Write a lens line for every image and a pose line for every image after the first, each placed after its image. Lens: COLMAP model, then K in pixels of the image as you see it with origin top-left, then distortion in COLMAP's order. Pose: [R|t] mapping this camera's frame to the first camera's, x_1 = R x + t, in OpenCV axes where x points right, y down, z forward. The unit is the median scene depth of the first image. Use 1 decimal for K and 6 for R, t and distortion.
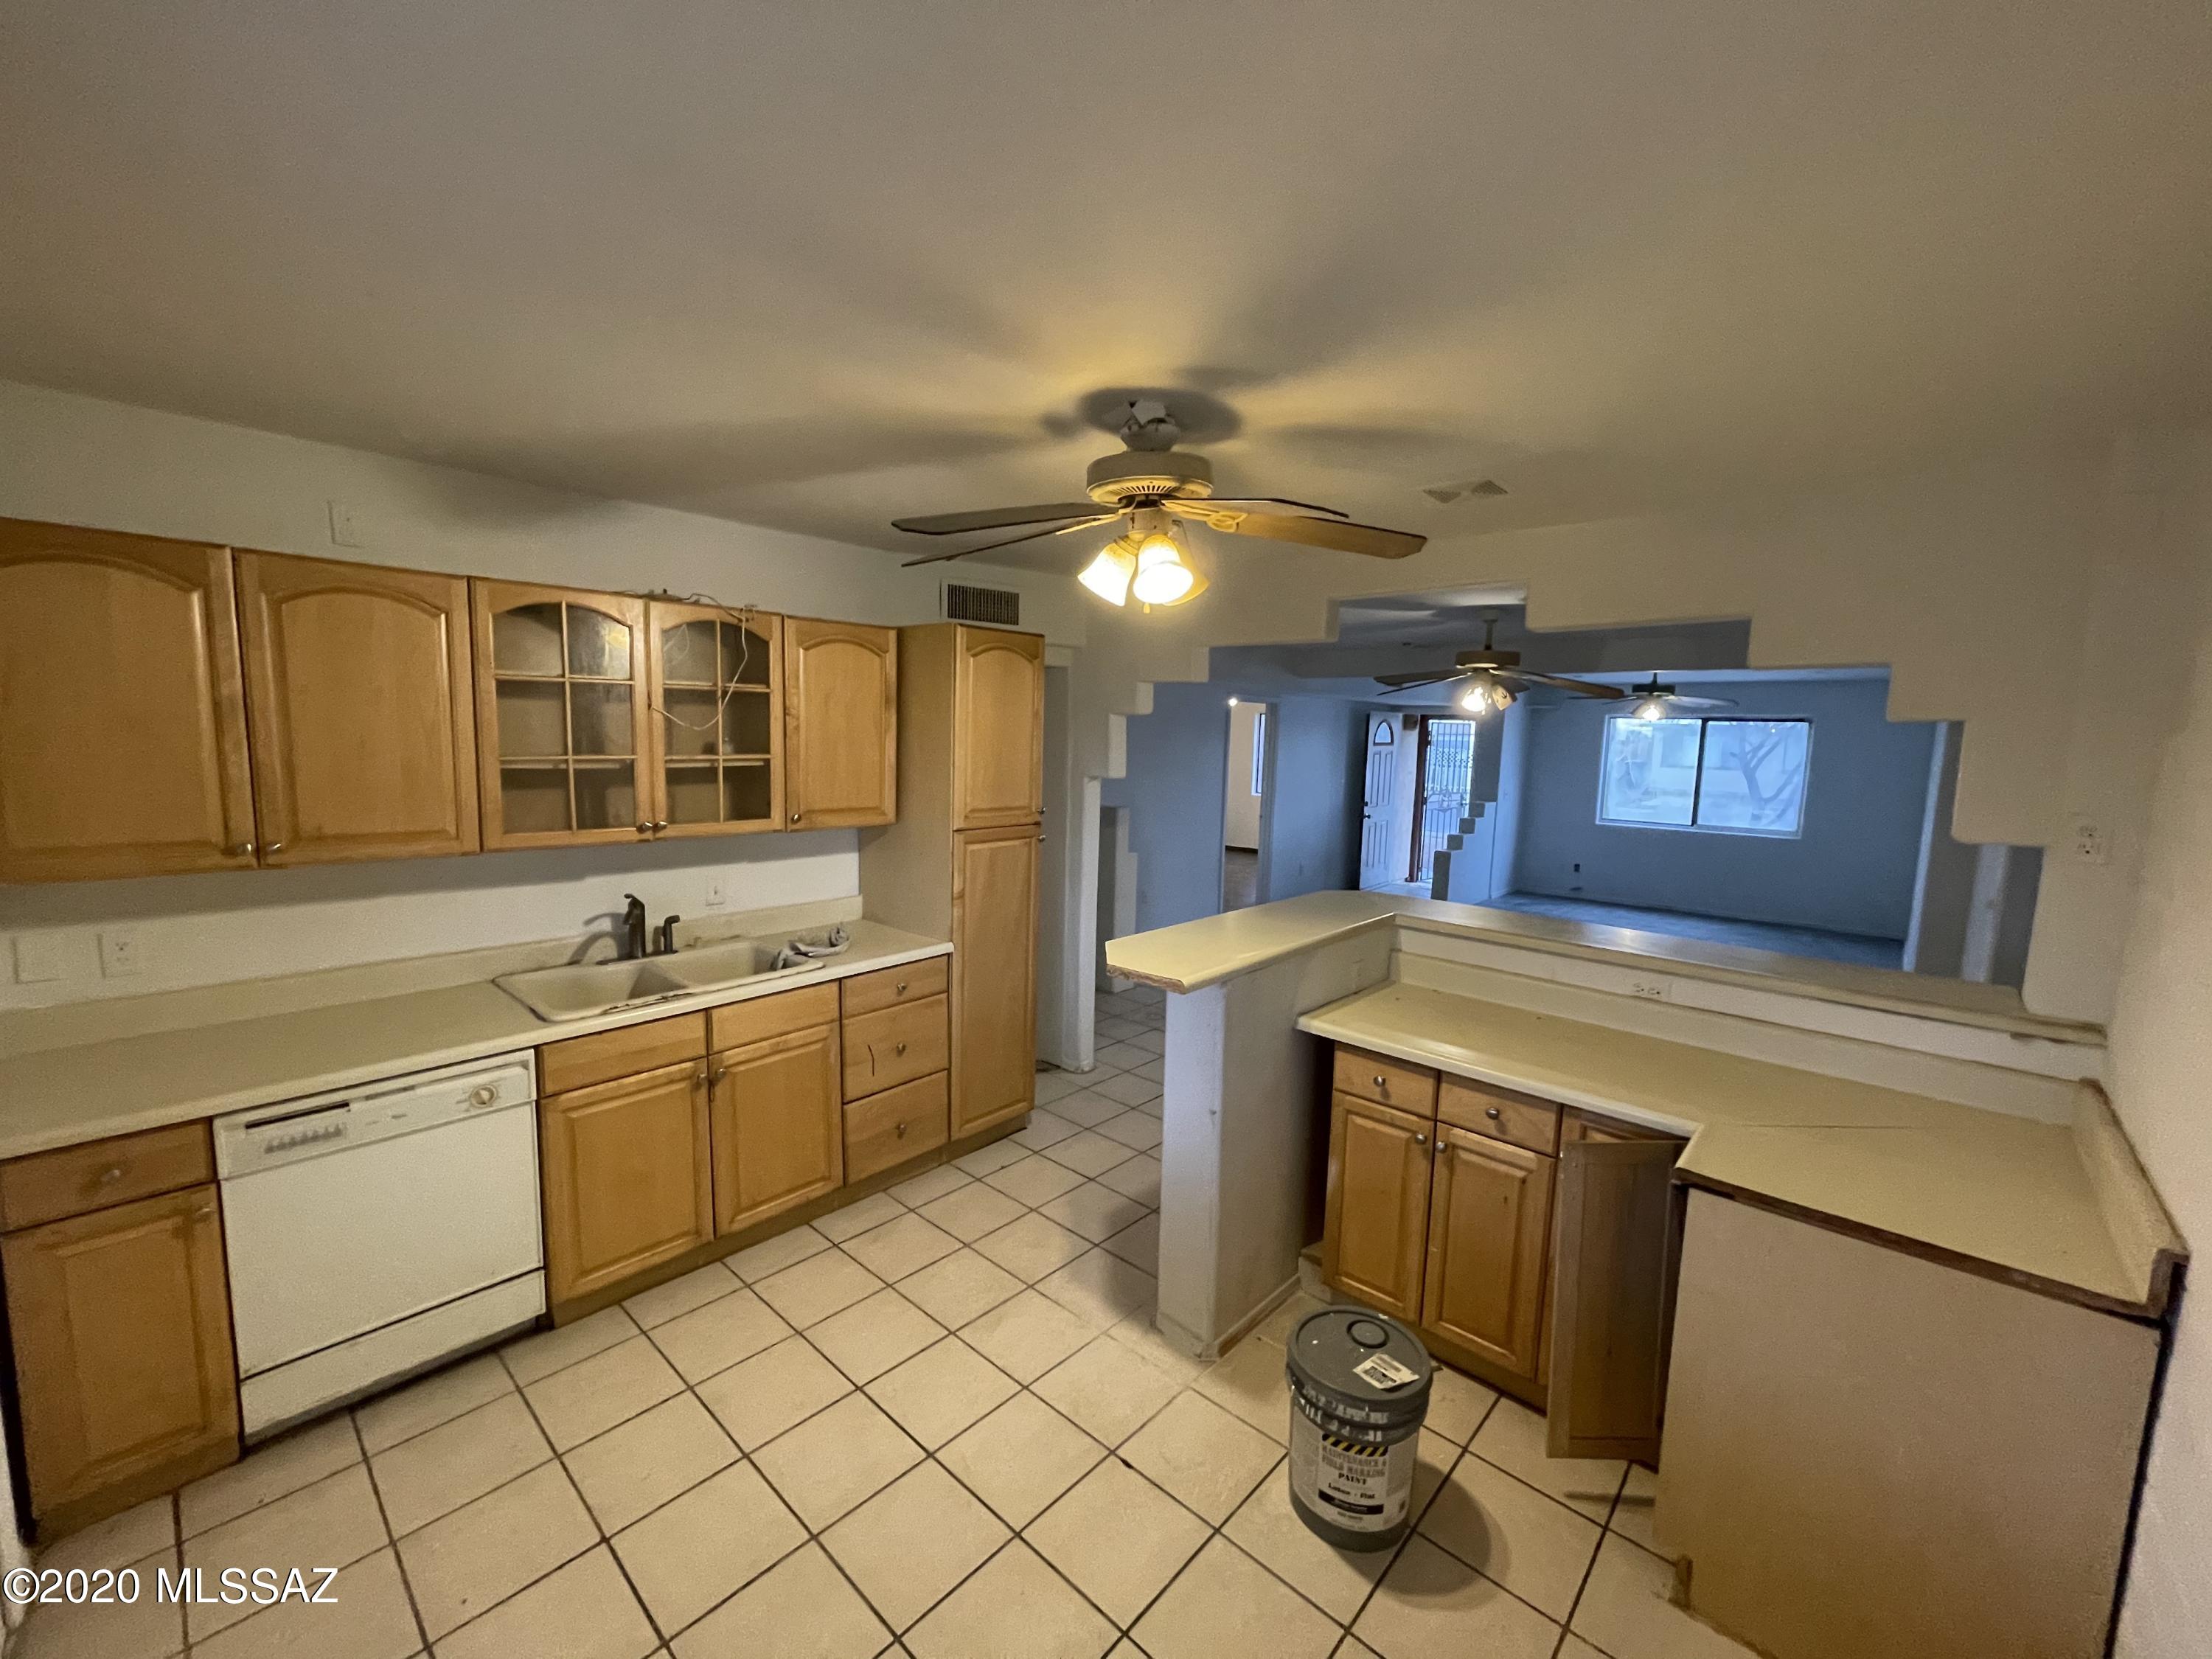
lens RADIAL K [[892.6, 0, 1095.5], [0, 892.6, 837.4], [0, 0, 1]] dist [-0.001755, 0.000677]
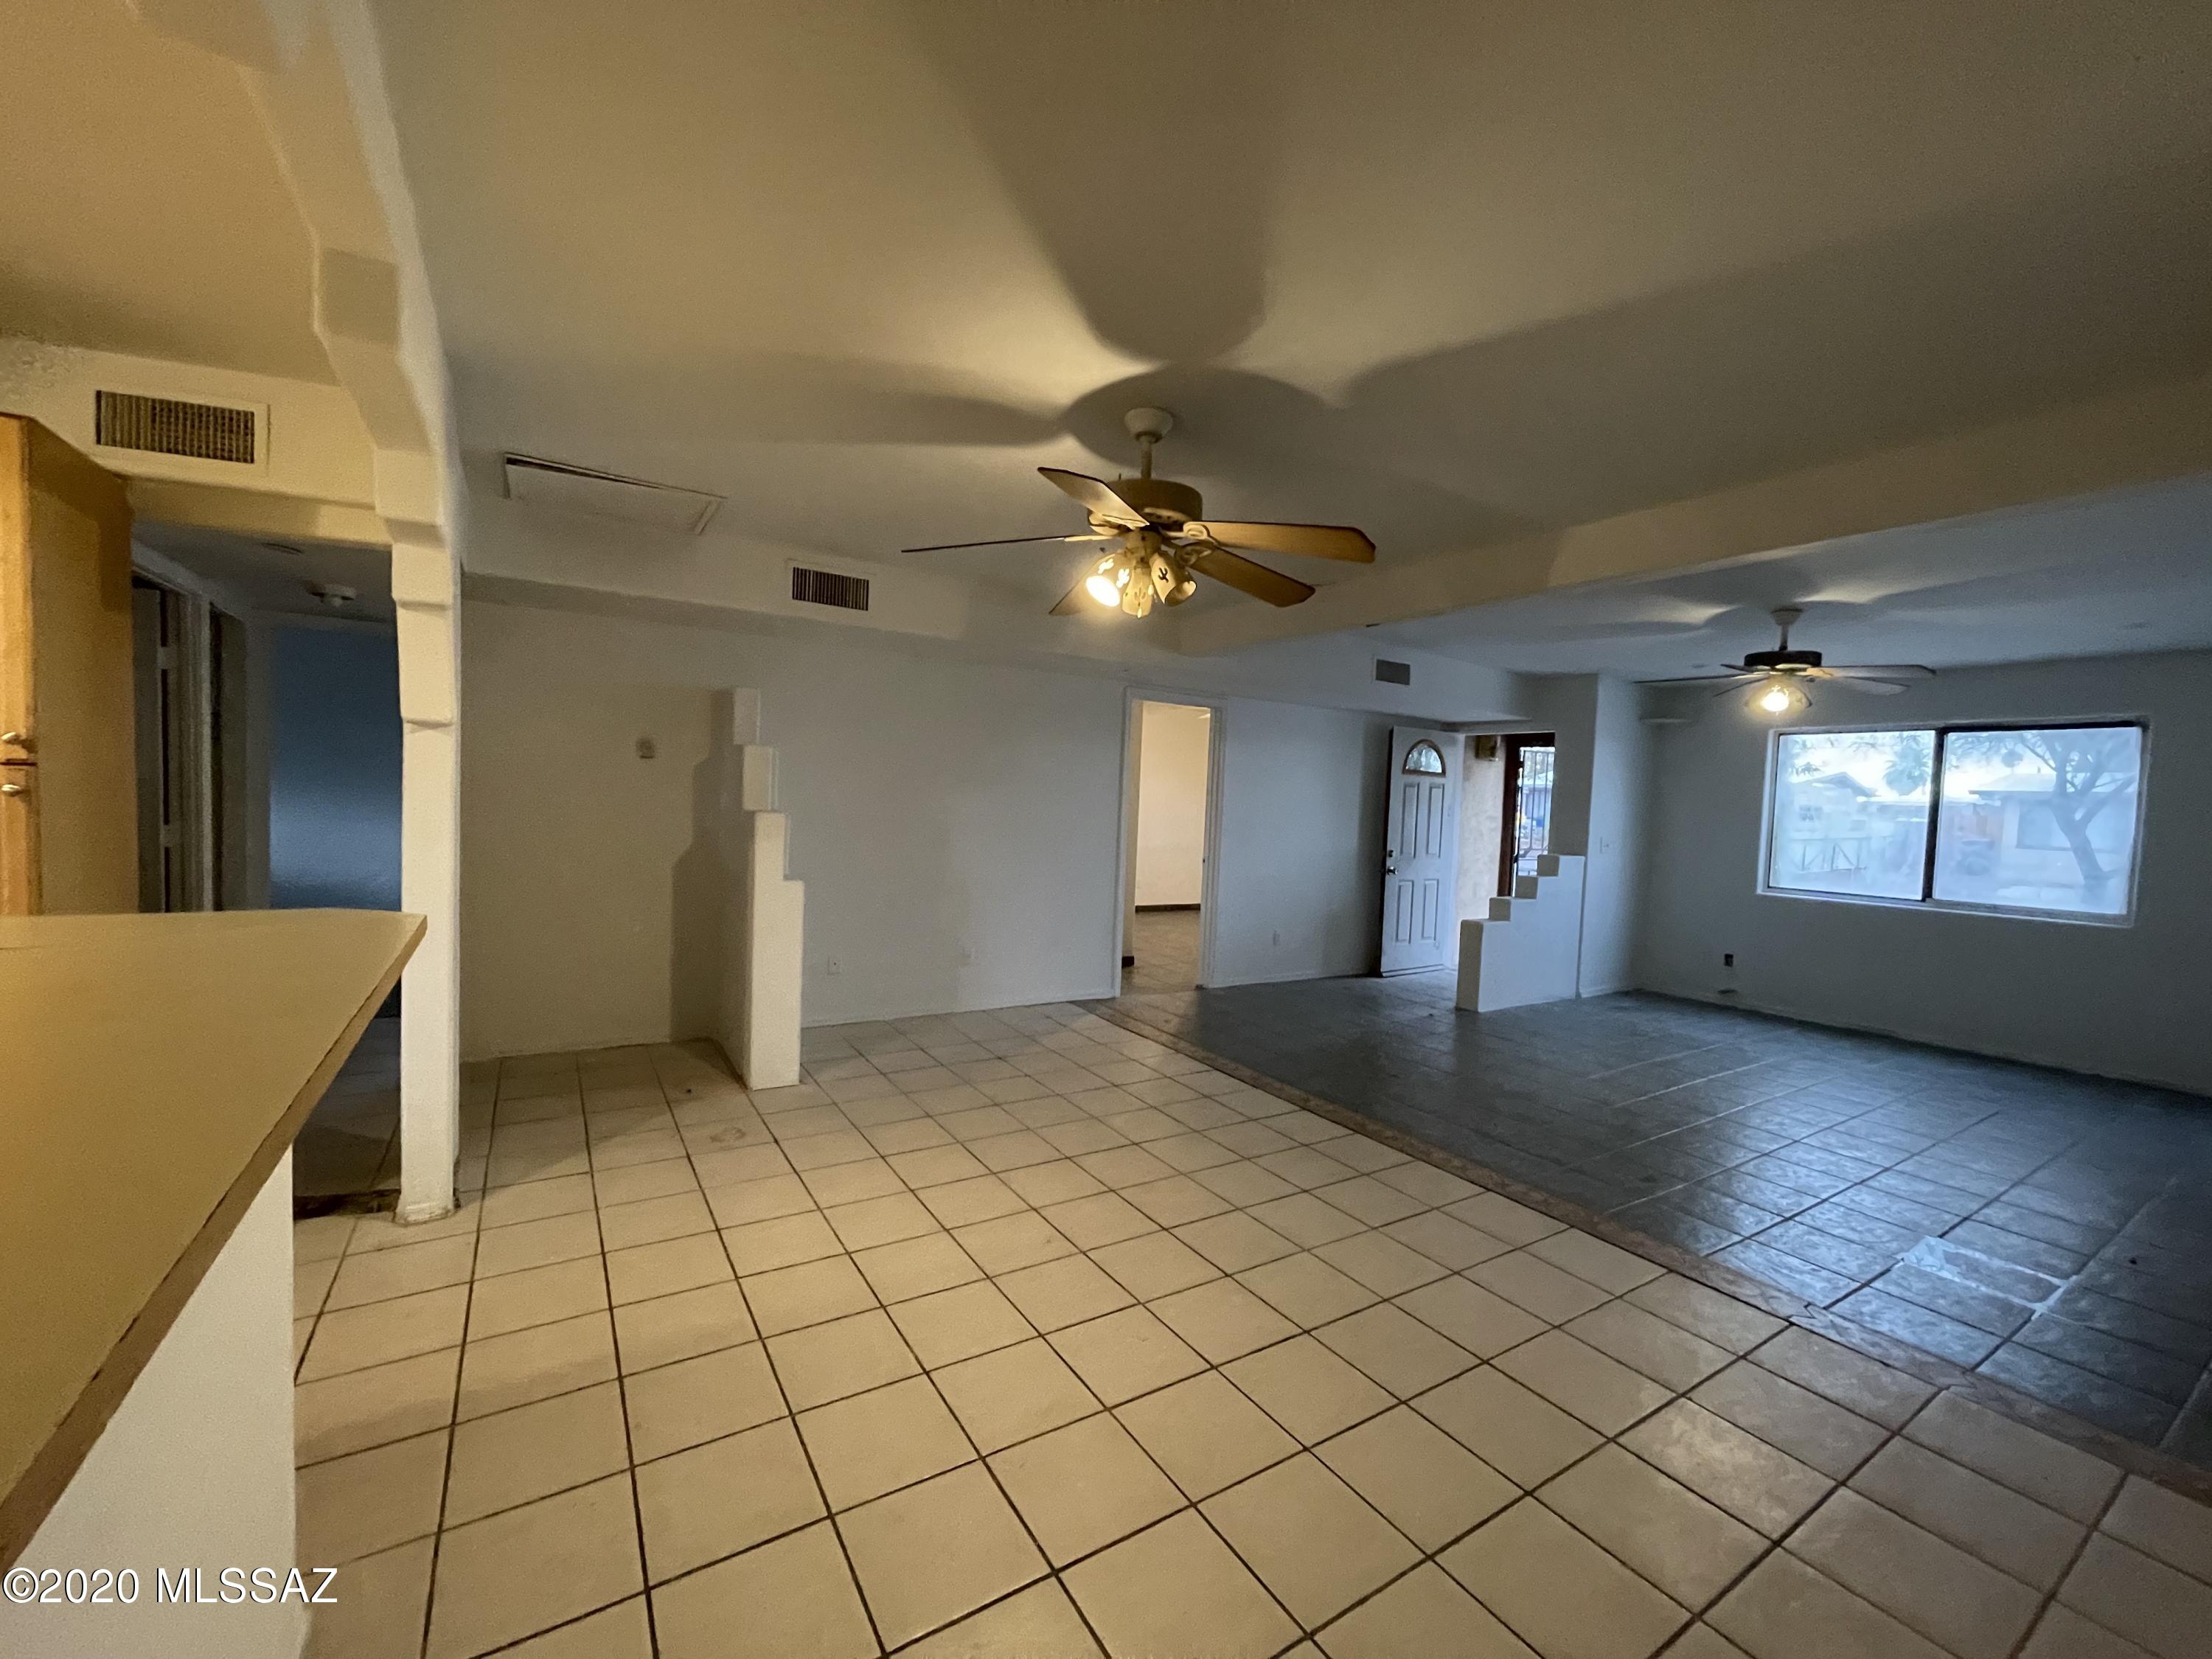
lens RADIAL K [[892.6, 0, 1104.3], [0, 892.6, 834.6], [0, 0, 1]] dist [-0.001755, 0.000677]
pose [[0.965703, 0.022344, -0.258686, 0.825469], [-0.044697, 0.995723, -0.080856, 0.048334], [0.255773, 0.089646, 0.962571, 0.755299]]
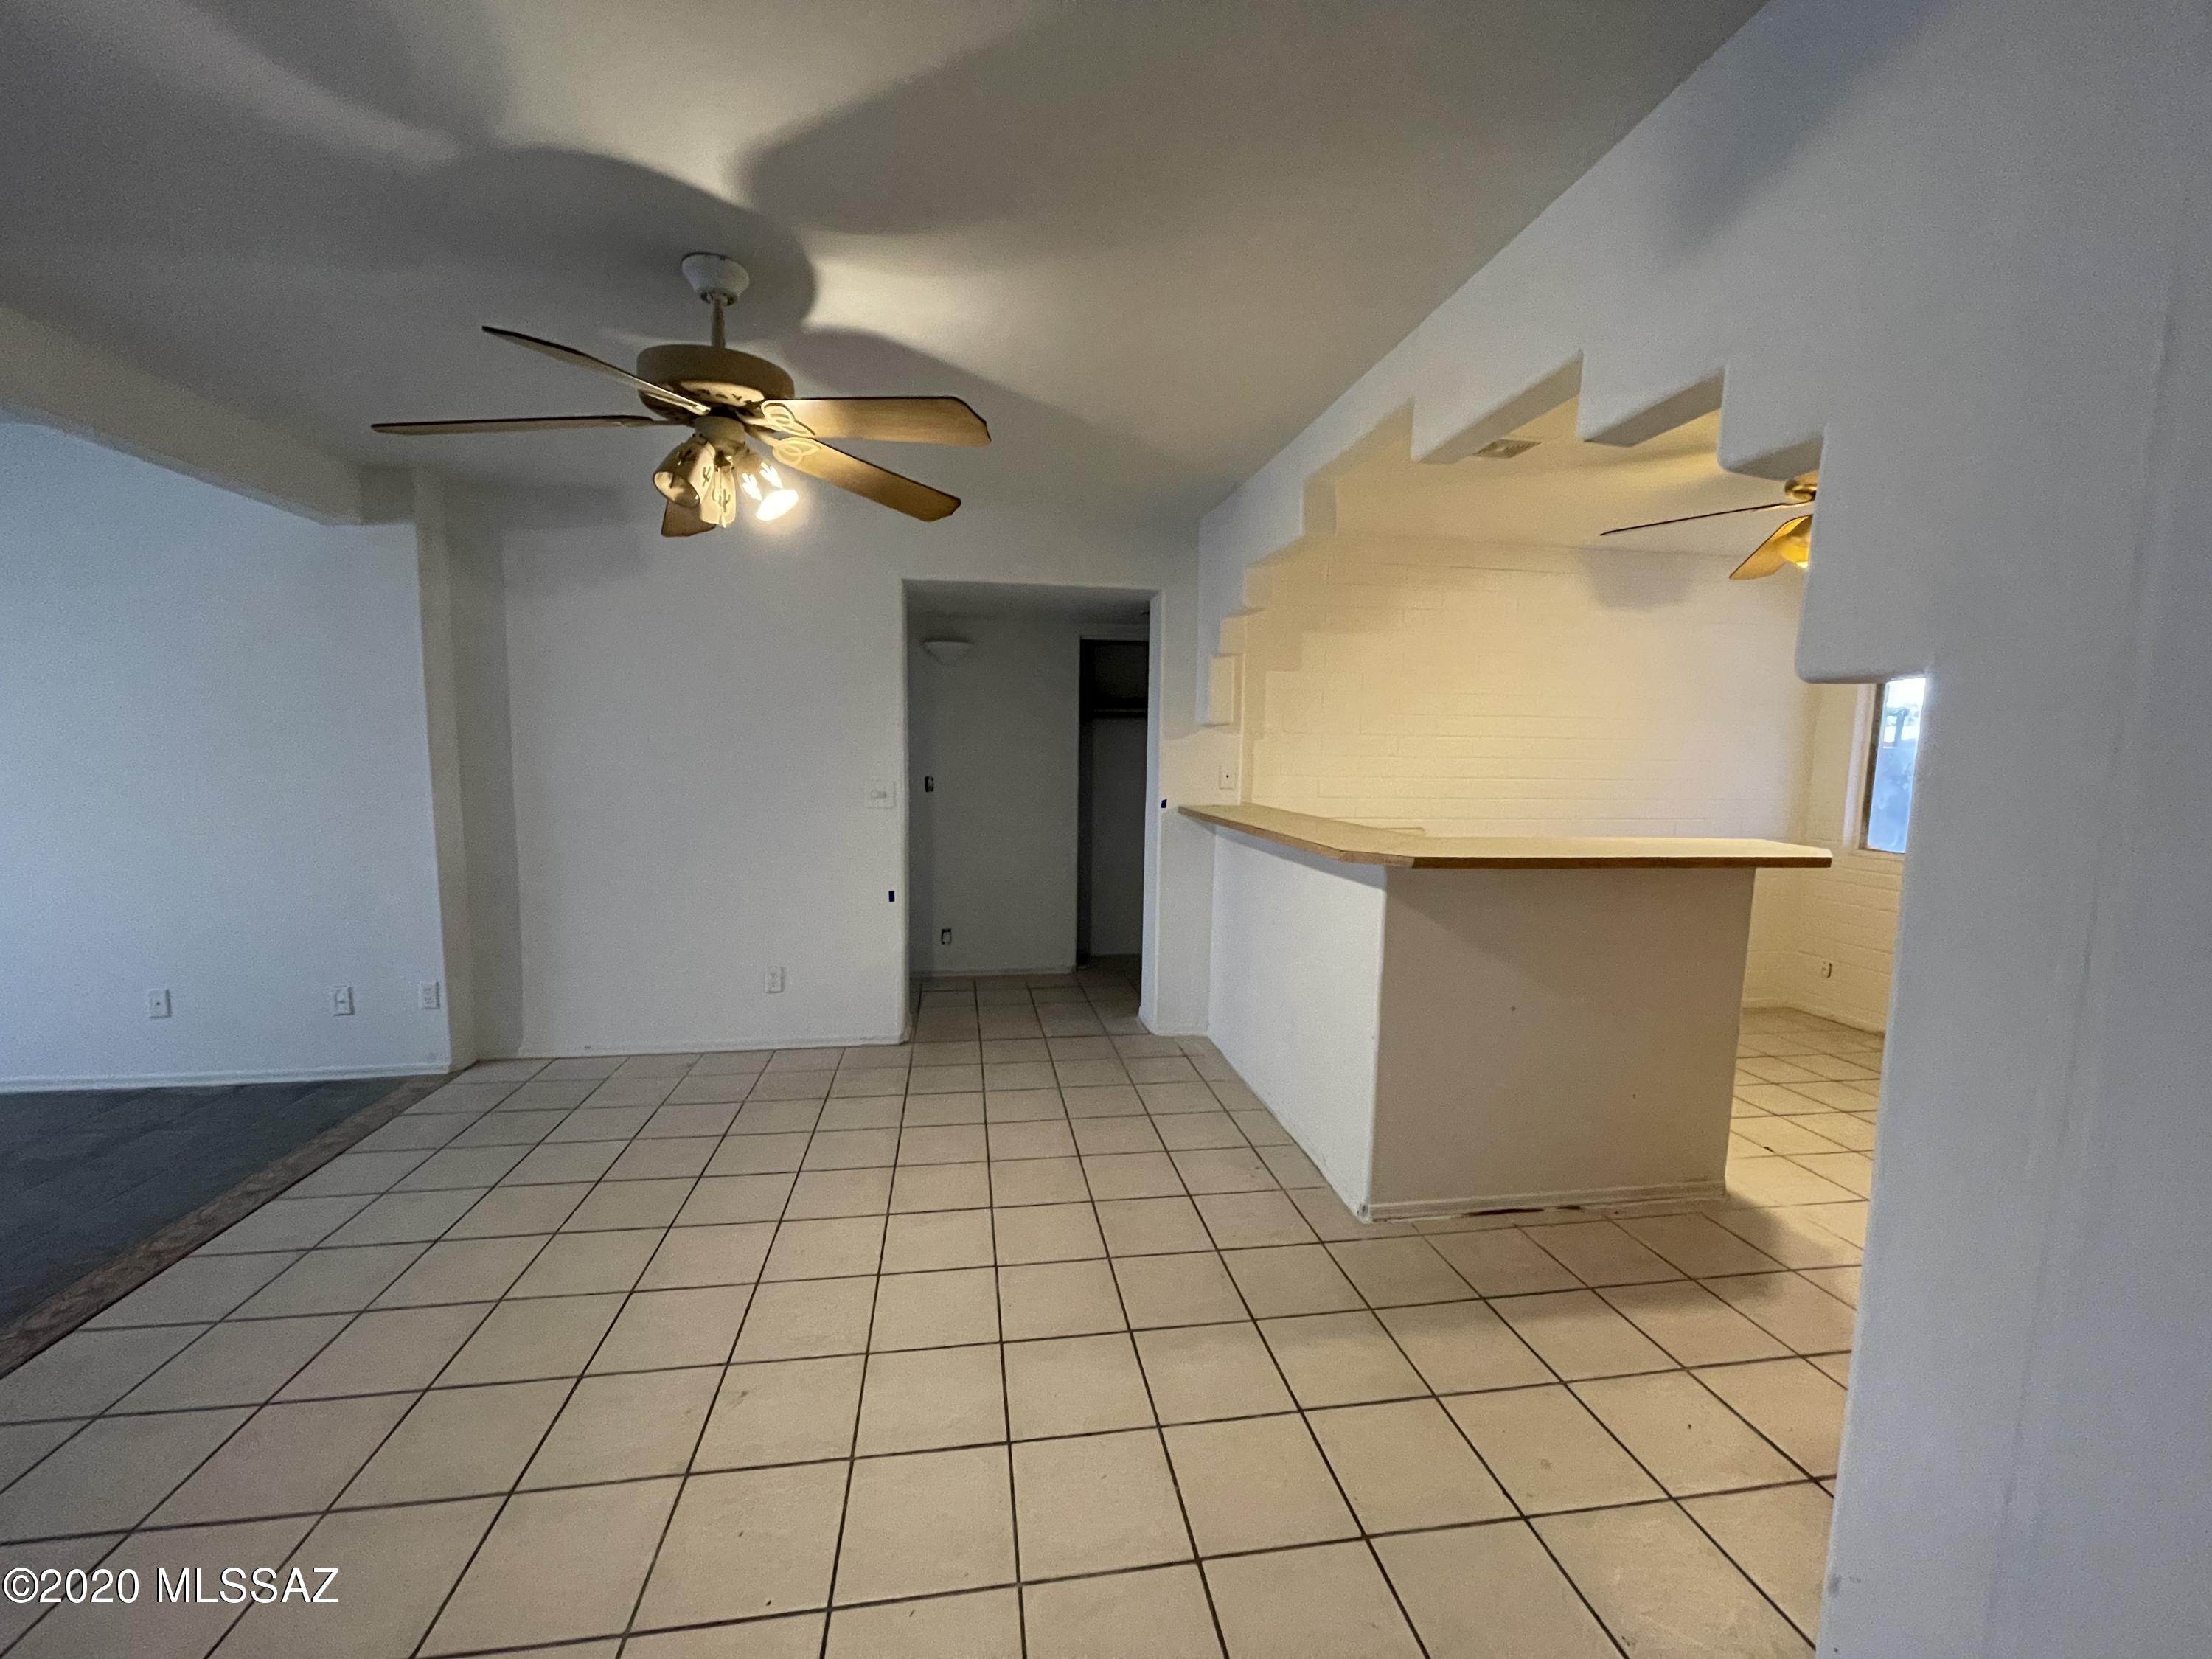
lens RADIAL K [[892.6, 0, 1096.3], [0, 892.6, 830.4], [0, 0, 1]] dist [-0.001755, 0.000677]
pose [[-0.776972, -0.100948, 0.621388, 0.044950], [0.038105, 0.977709, 0.206480, -0.114937], [-0.628381, 0.184107, -0.755806, 1.831539]]
